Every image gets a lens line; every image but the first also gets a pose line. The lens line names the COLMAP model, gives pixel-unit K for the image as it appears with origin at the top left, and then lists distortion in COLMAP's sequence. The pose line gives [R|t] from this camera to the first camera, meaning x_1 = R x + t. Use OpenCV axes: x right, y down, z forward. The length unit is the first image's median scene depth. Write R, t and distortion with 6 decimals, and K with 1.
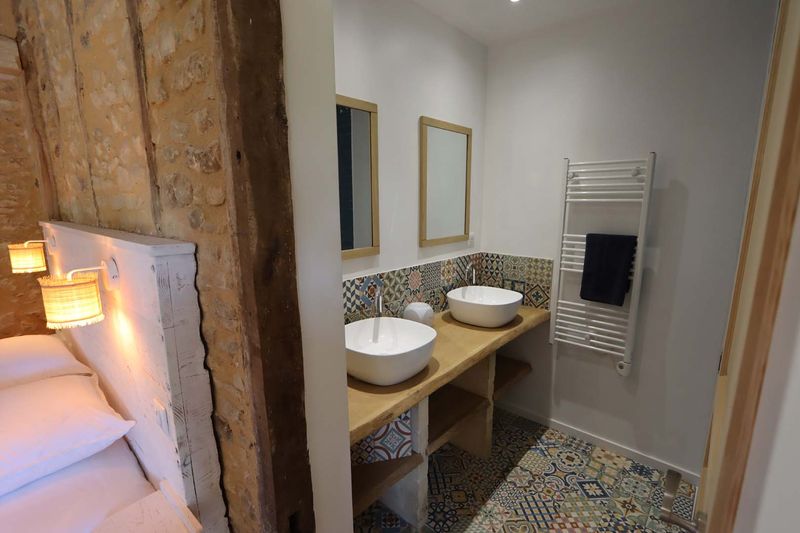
lens RADIAL K [[370.7, 0, 400.0], [0, 370.7, 266.5], [0, 0, 1]] dist [-0.003150, -0.000359]
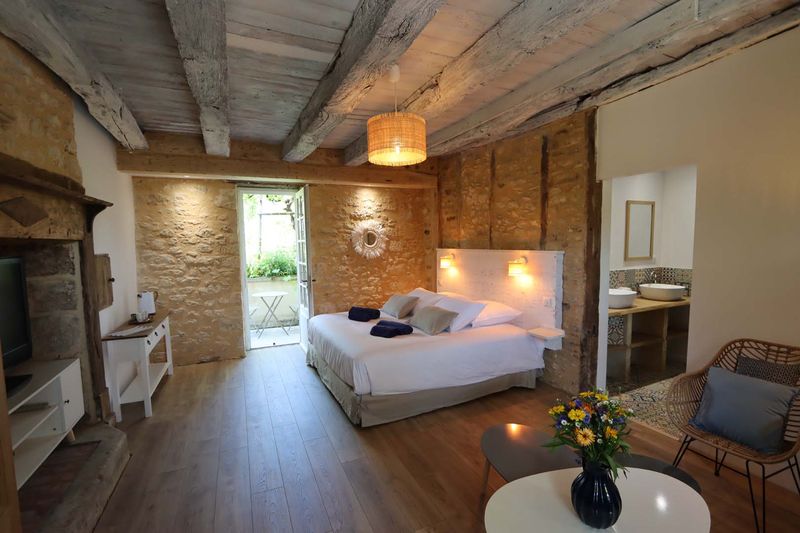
lens RADIAL K [[370.7, 0, 400.0], [0, 370.7, 266.5], [0, 0, 1]] dist [-0.003150, -0.000359]
pose [[0.915891, 0.028447, -0.400418, -0.254322], [-0.066579, 0.994436, -0.081641, 0.220505], [0.395868, 0.101434, 0.912688, -1.319211]]
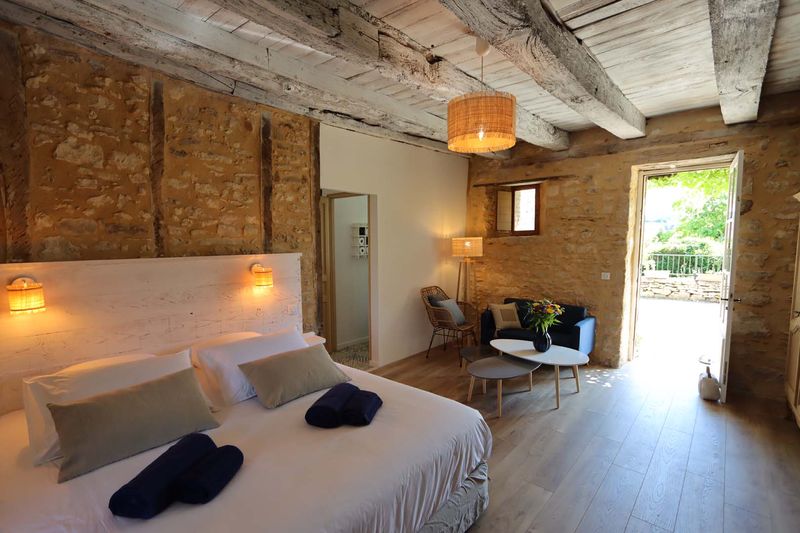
lens RADIAL K [[370.7, 0, 400.0], [0, 370.7, 266.5], [0, 0, 1]] dist [-0.003150, -0.000359]
pose [[-0.005926, -0.062319, 0.998039, -1.877247], [0.169608, 0.983533, 0.062420, -0.002977], [-0.985494, 0.169645, 0.004741, 0.068285]]
